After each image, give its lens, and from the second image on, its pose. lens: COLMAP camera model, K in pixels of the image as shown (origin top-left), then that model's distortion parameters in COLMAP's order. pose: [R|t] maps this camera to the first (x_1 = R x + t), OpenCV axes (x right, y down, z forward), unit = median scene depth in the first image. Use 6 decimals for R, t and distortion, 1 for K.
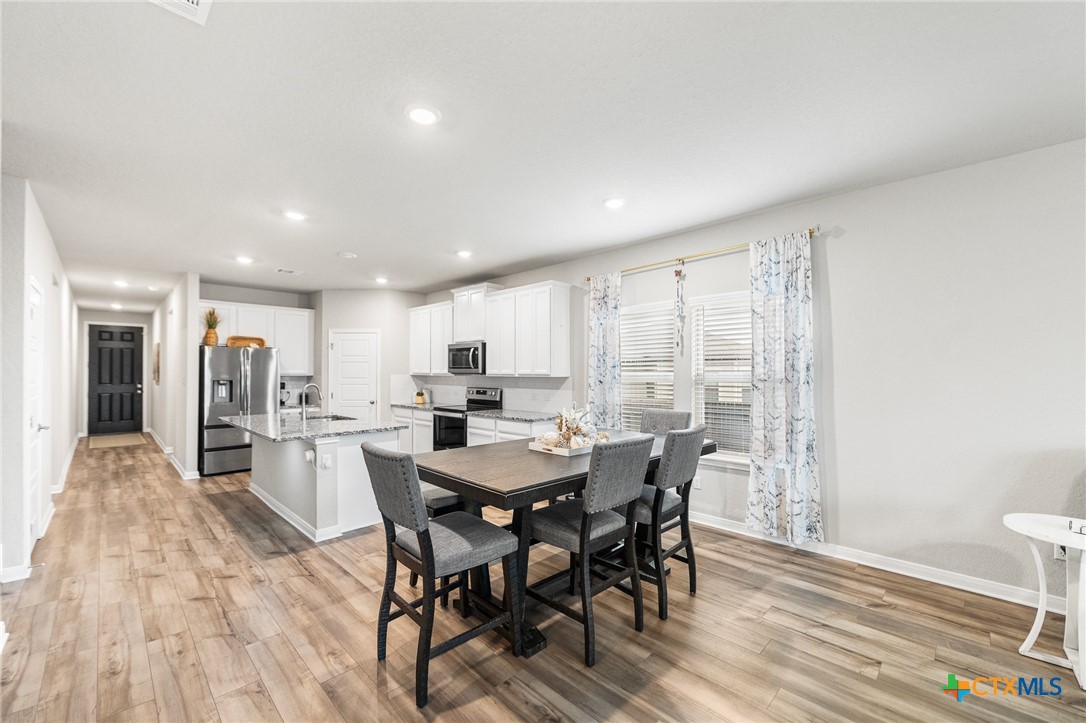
lens RADIAL K [[440.3, 0, 564.8], [0, 440.3, 348.3], [0, 0, 1]] dist [-0.004385, -0.000647]
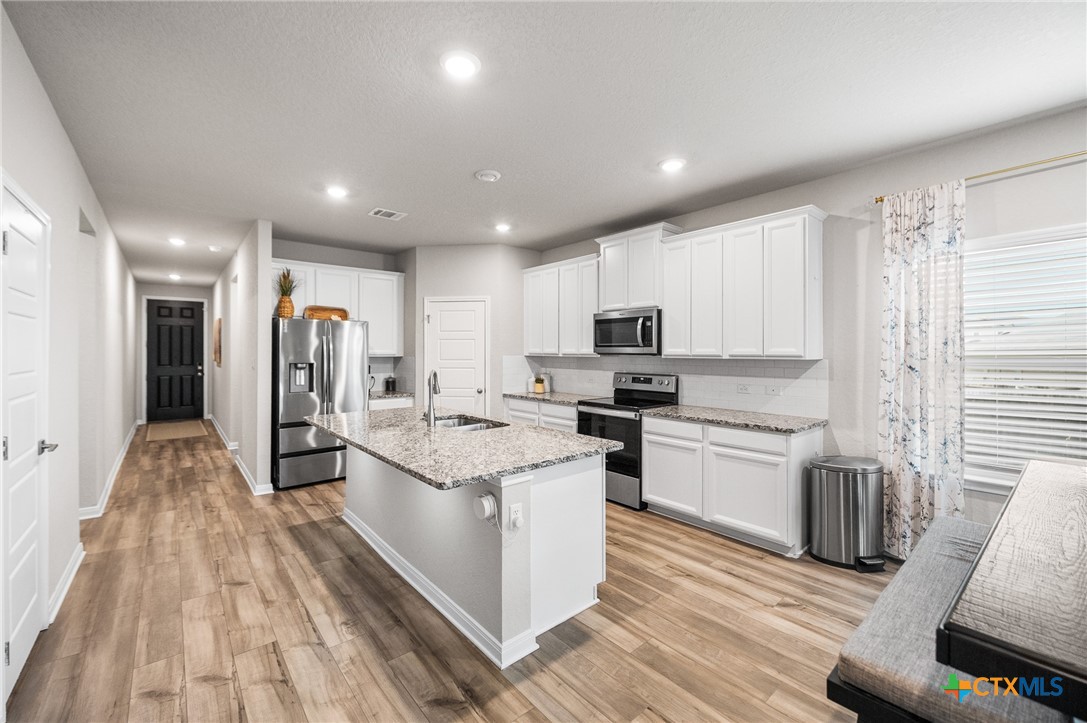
lens RADIAL K [[445.0, 0, 561.9], [0, 445.0, 326.9], [0, 0, 1]] dist [-0.007738, 0.000132]
pose [[0.996287, -0.006011, -0.085889, -0.266451], [0.005857, 0.999981, -0.002044, 0.014437], [0.085899, 0.001533, 0.996303, 0.277961]]
